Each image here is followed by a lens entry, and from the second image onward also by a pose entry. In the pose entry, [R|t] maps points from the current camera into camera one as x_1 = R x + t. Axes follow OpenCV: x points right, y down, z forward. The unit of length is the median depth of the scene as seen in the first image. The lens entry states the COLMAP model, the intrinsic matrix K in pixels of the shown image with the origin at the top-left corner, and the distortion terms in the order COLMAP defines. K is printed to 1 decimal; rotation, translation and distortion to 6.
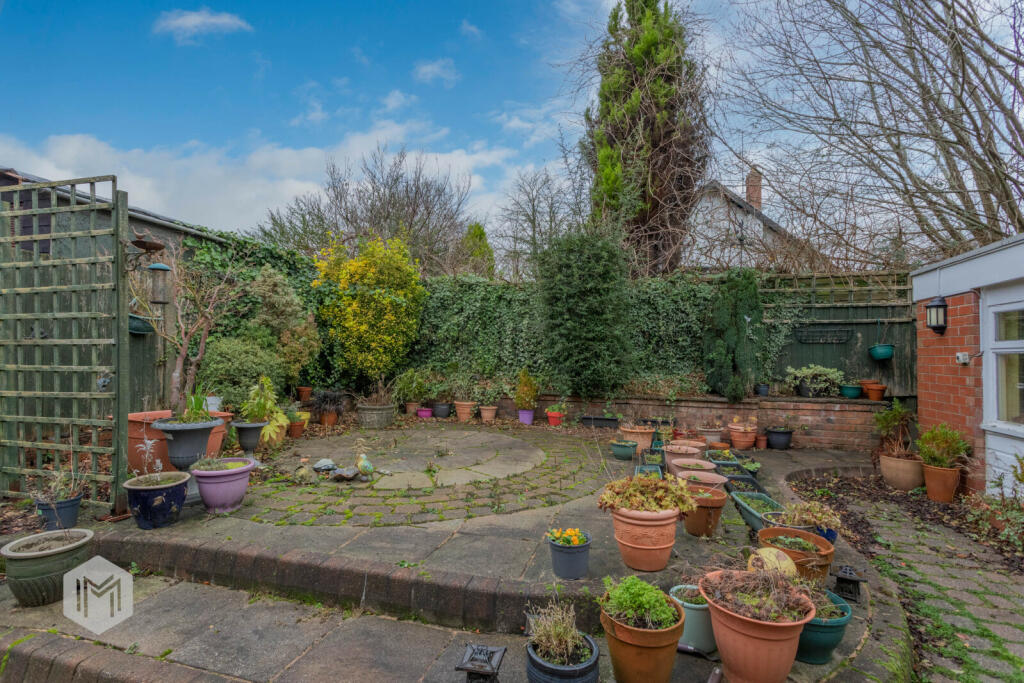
lens RADIAL K [[483.3, 0, 511.2], [0, 483.3, 340.2], [0, 0, 1]] dist [0.003945, 0.000329]
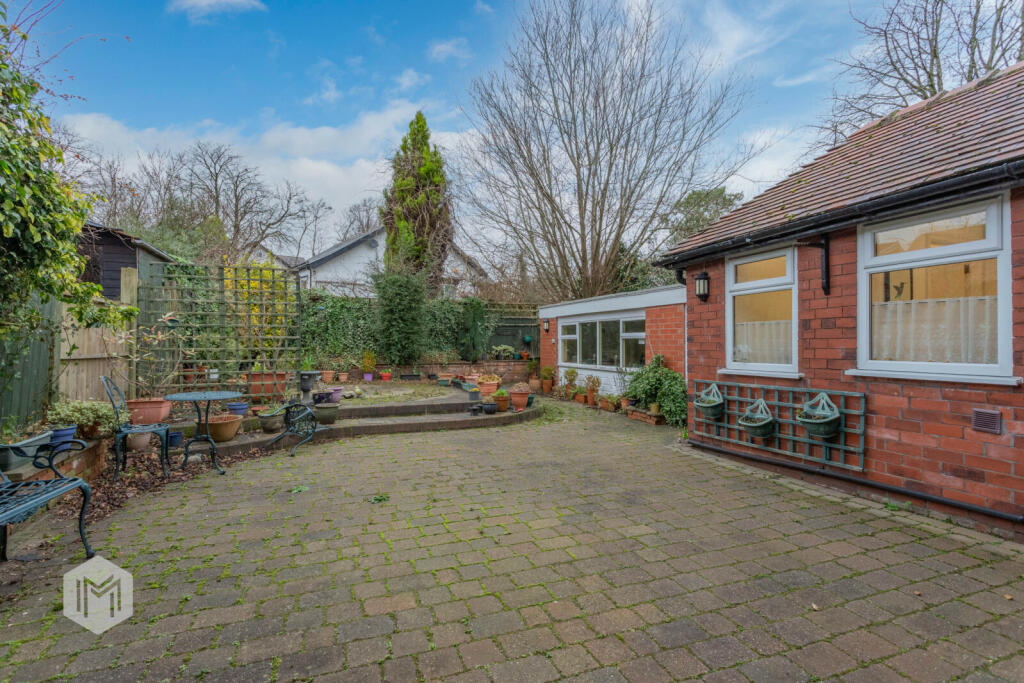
lens RADIAL K [[483.3, 0, 516.5], [0, 483.3, 343.8], [0, 0, 1]] dist [0.003945, 0.000329]
pose [[0.785124, -0.011350, 0.619234, -0.661755], [-0.009848, 0.999477, 0.030807, -0.021470], [-0.619260, -0.030286, 0.784602, -0.726665]]
